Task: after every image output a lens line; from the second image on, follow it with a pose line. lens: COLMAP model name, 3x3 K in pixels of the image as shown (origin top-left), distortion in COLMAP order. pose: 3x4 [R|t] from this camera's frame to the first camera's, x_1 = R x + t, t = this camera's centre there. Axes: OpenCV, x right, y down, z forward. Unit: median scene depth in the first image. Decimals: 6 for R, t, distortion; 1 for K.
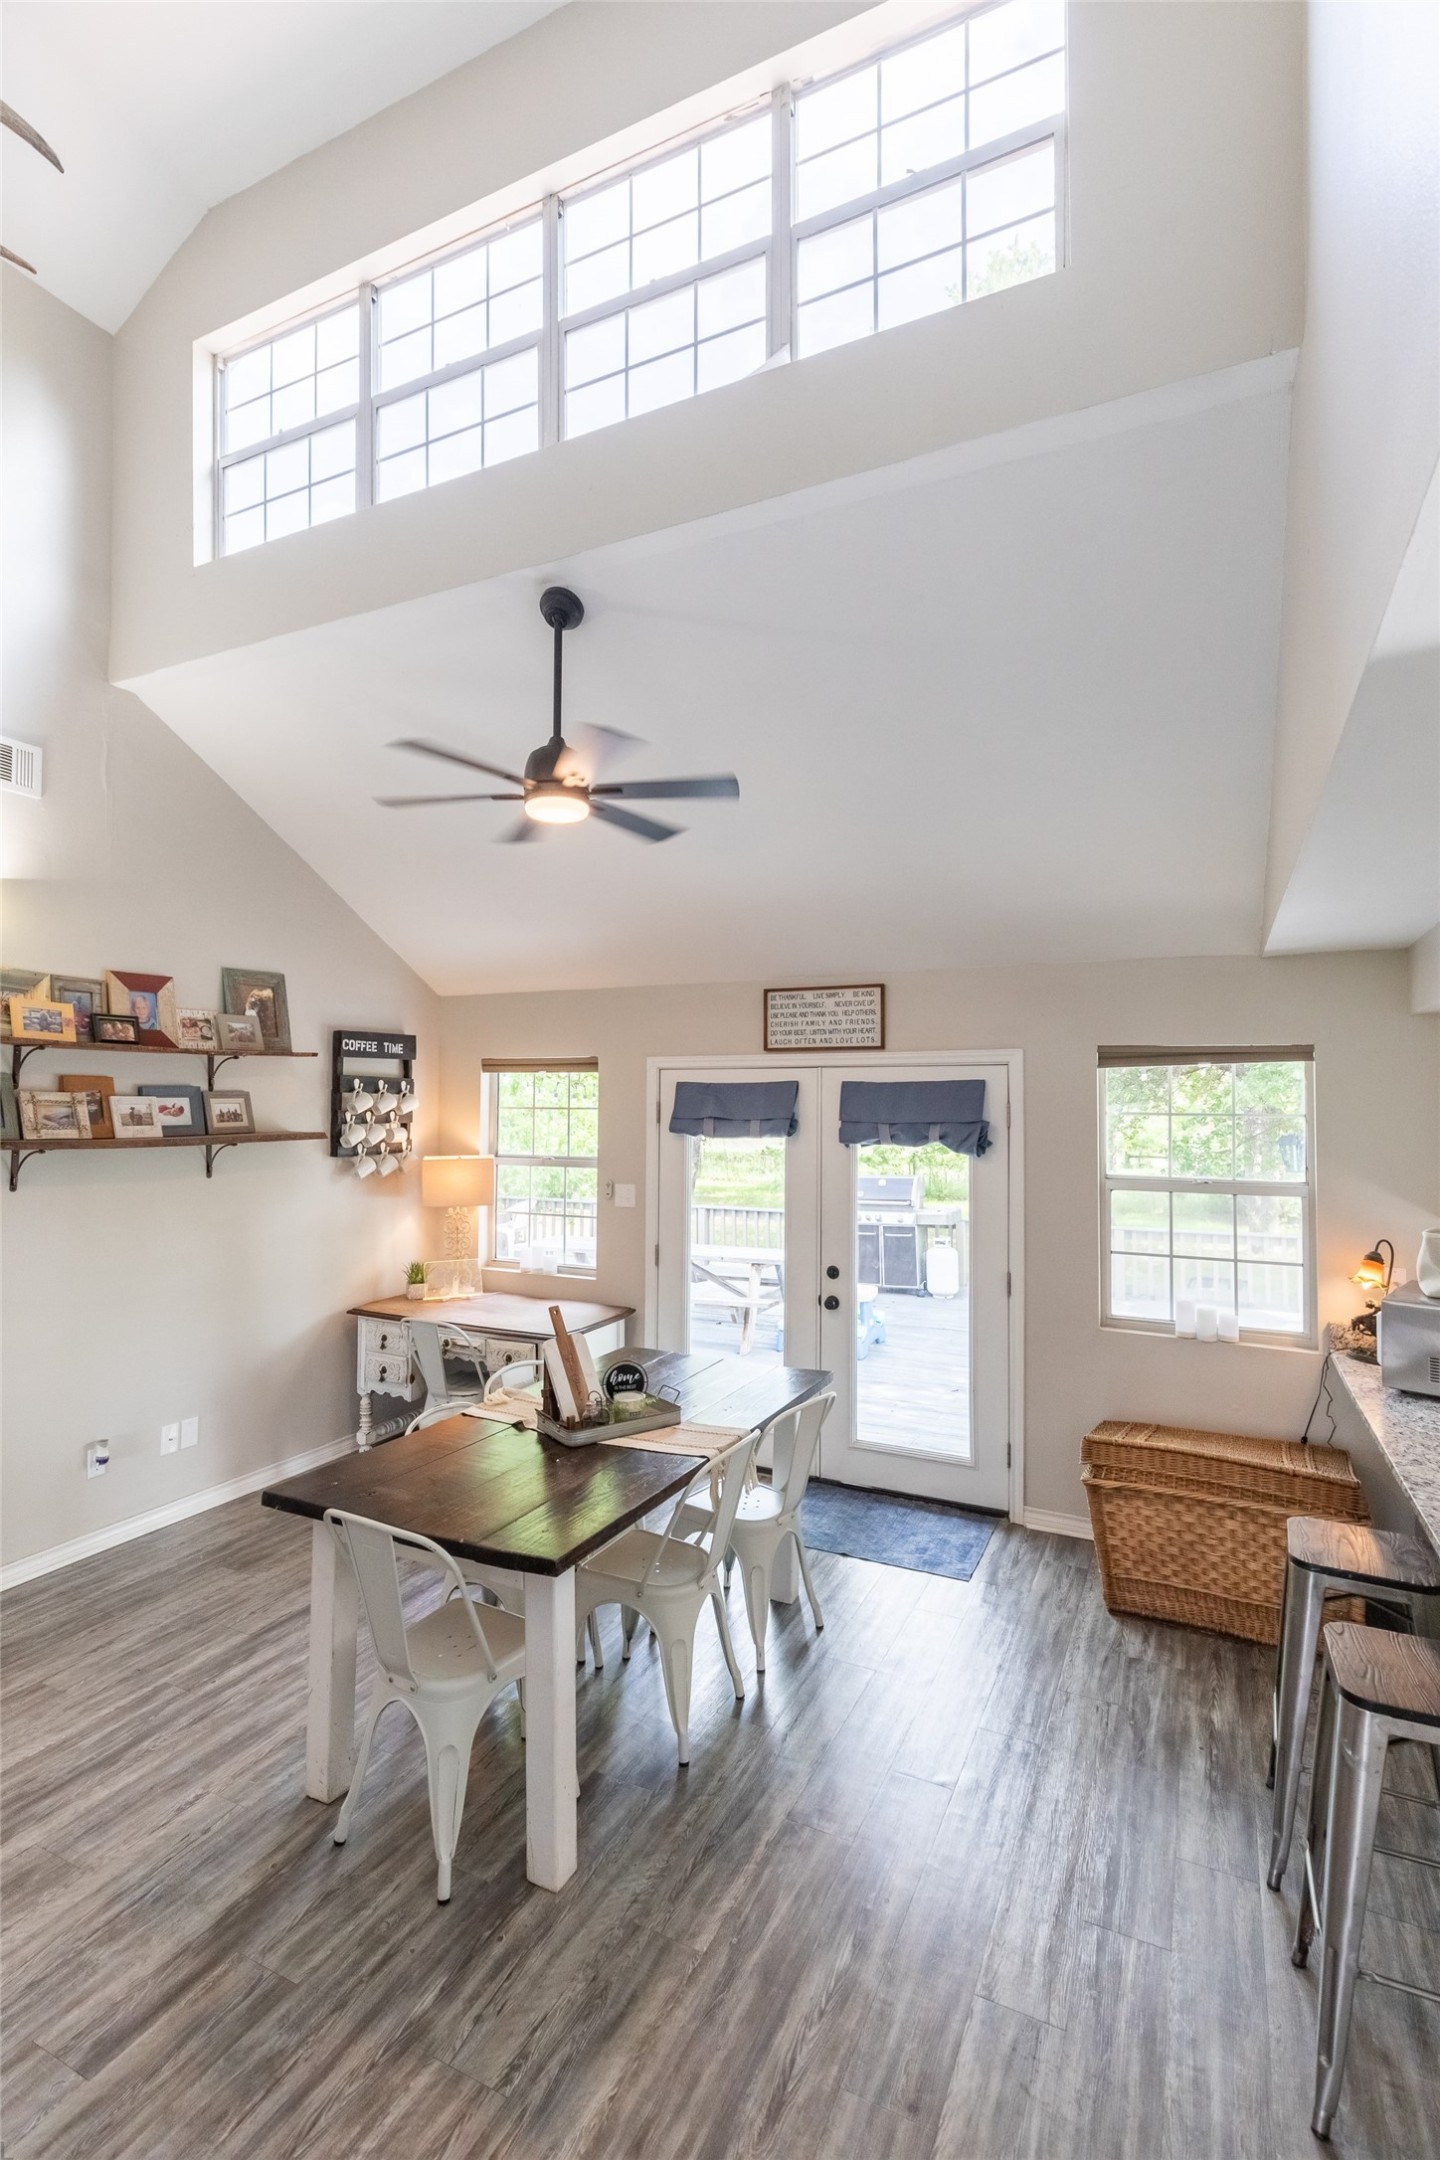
lens RADIAL K [[979.2, 0, 765.0], [0, 979.2, 1099.4], [0, 0, 1]] dist [0.002214, -0.000571]
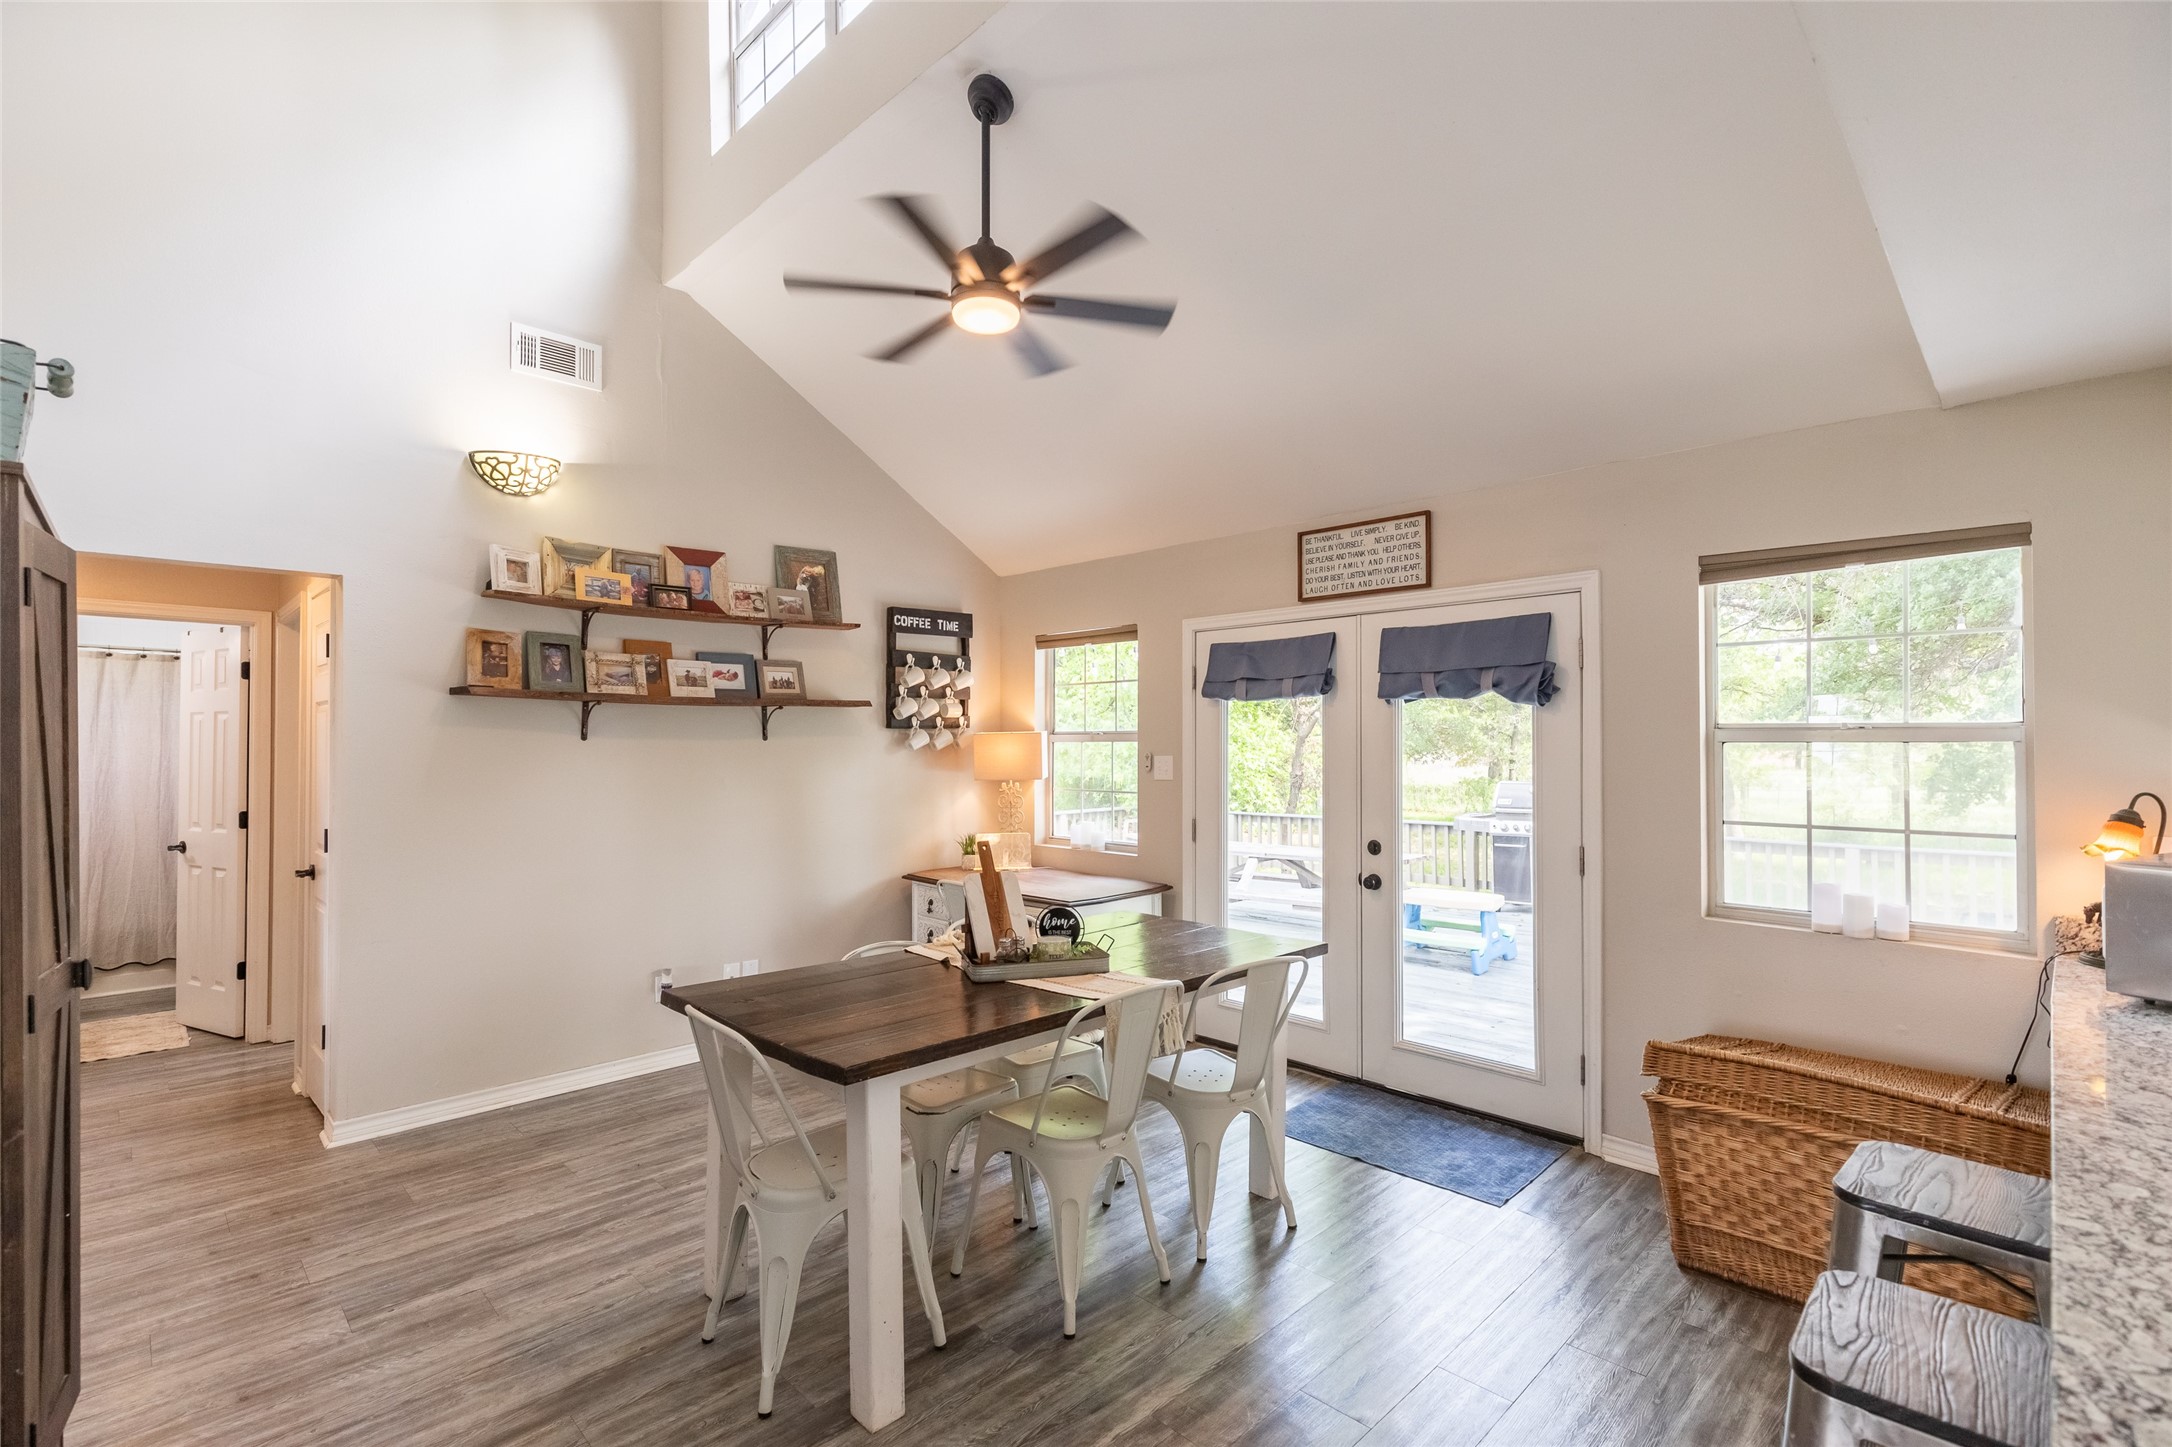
lens RADIAL K [[984.6, 0, 1110.6], [0, 984.6, 740.7], [0, 0, 1]] dist [0.002214, -0.000571]
pose [[0.945261, -0.009657, -0.326171, 0.163861], [0.014541, 0.999816, 0.012540, 0.081393], [0.325990, -0.016596, 0.945227, 0.112698]]
